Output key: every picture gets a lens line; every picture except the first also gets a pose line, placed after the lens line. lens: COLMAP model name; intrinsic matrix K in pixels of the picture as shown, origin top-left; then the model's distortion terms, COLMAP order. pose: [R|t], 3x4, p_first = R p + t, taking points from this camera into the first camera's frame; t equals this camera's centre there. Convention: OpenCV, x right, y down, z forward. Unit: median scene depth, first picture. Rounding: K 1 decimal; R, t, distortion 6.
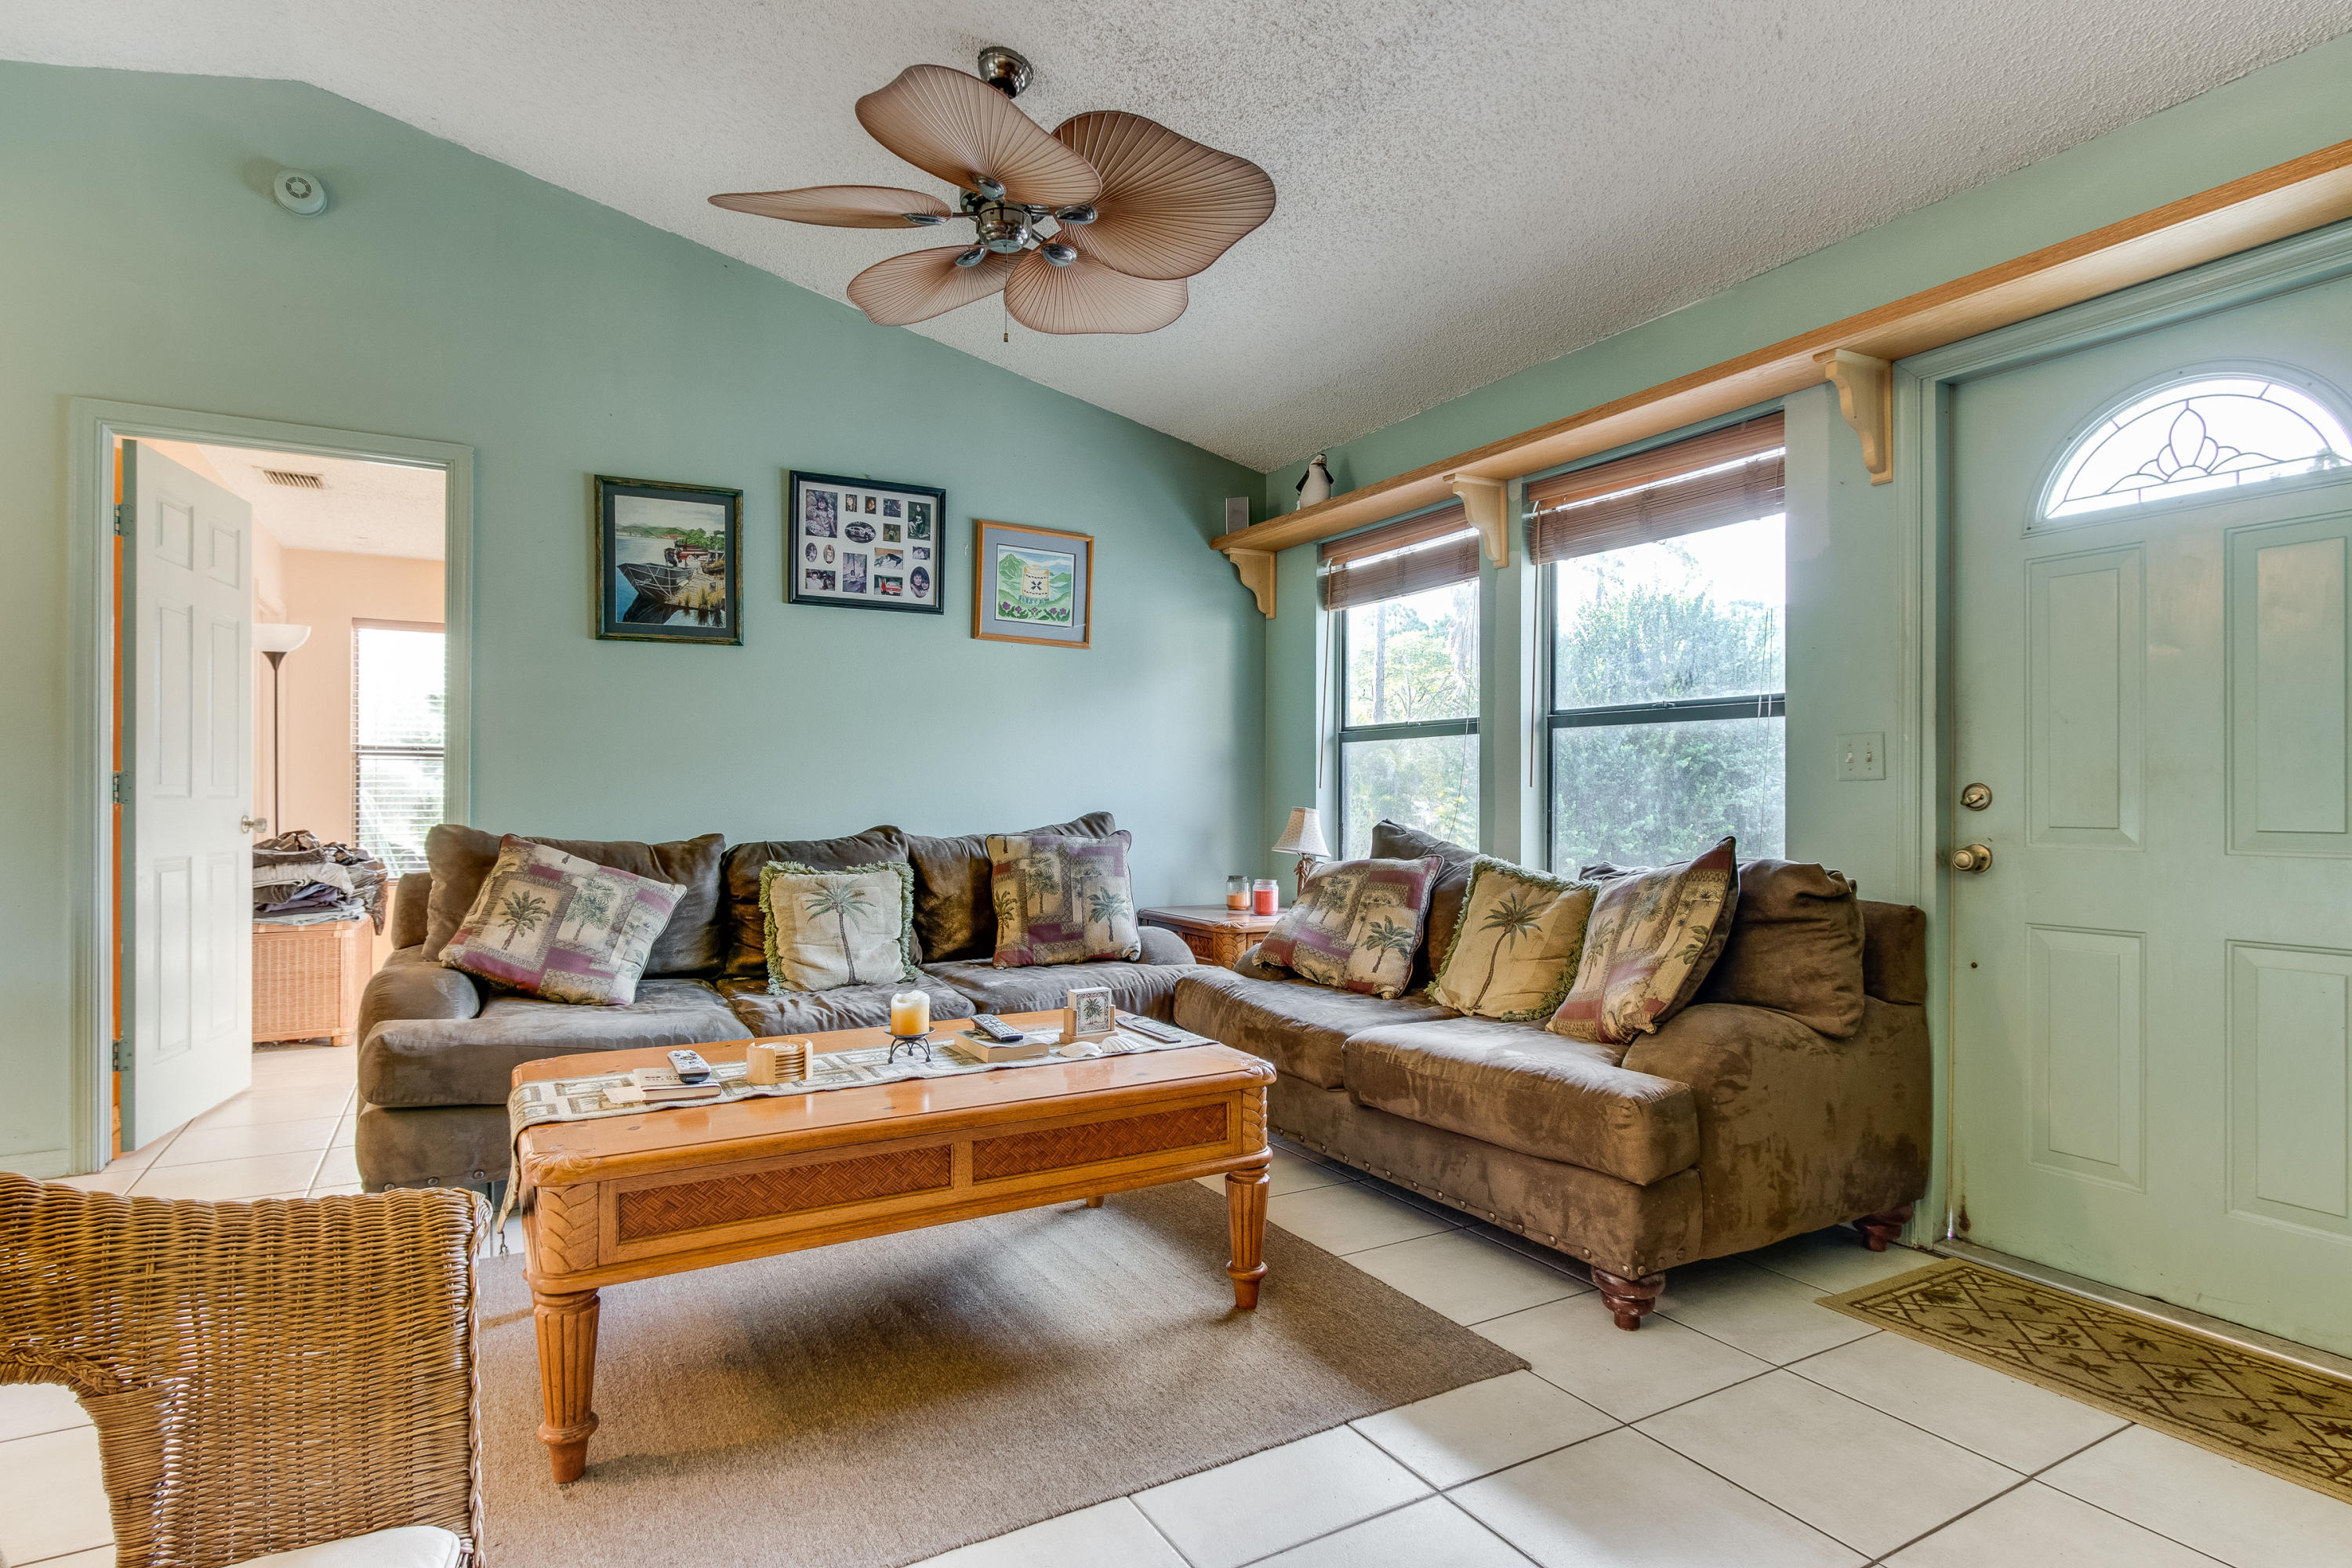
lens RADIAL K [[1176.7, 0, 1120.1], [0, 1176.7, 790.3], [0, 0, 1]] dist [-0.010484, 0.000005]
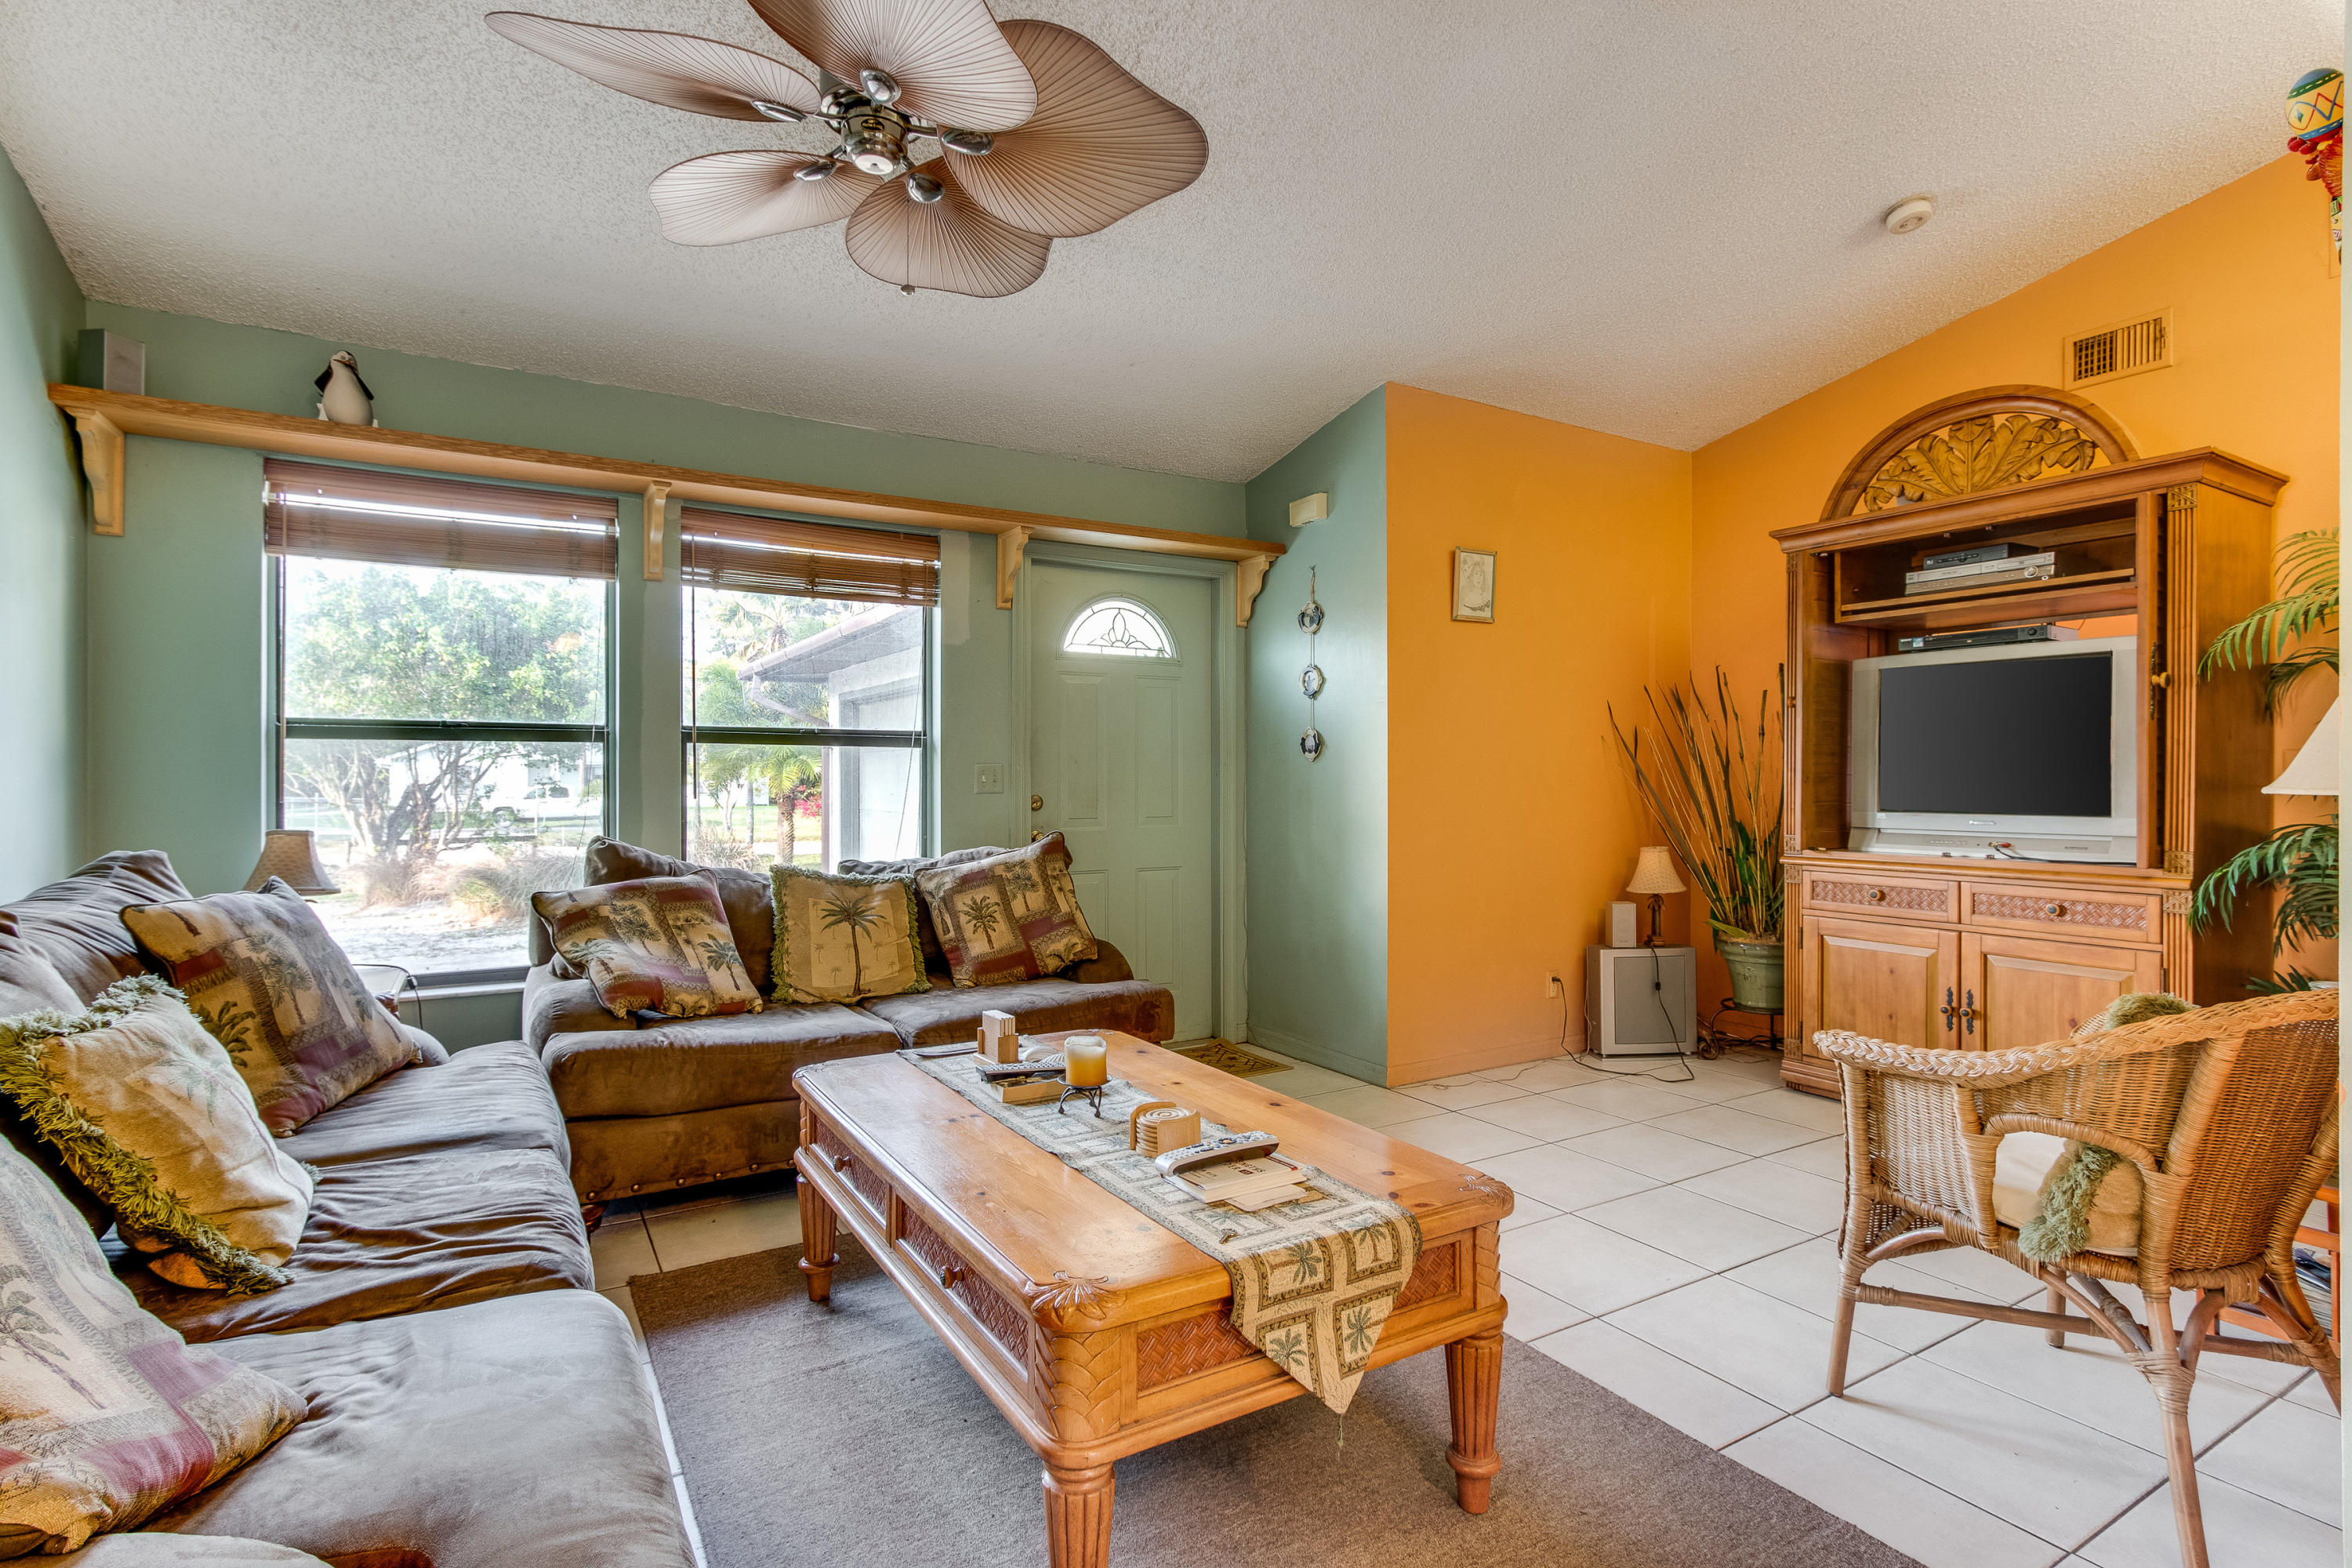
lens RADIAL K [[1113.8, 0, 1176.0], [0, 1113.8, 784.0], [0, 0, 1]] dist [0.000113, 0.000314]
pose [[-0.035202, 0.009829, 0.999332, -0.747242], [0.007237, 0.999928, -0.009580, -0.004378], [-0.999354, 0.006895, -0.035271, 0.690364]]
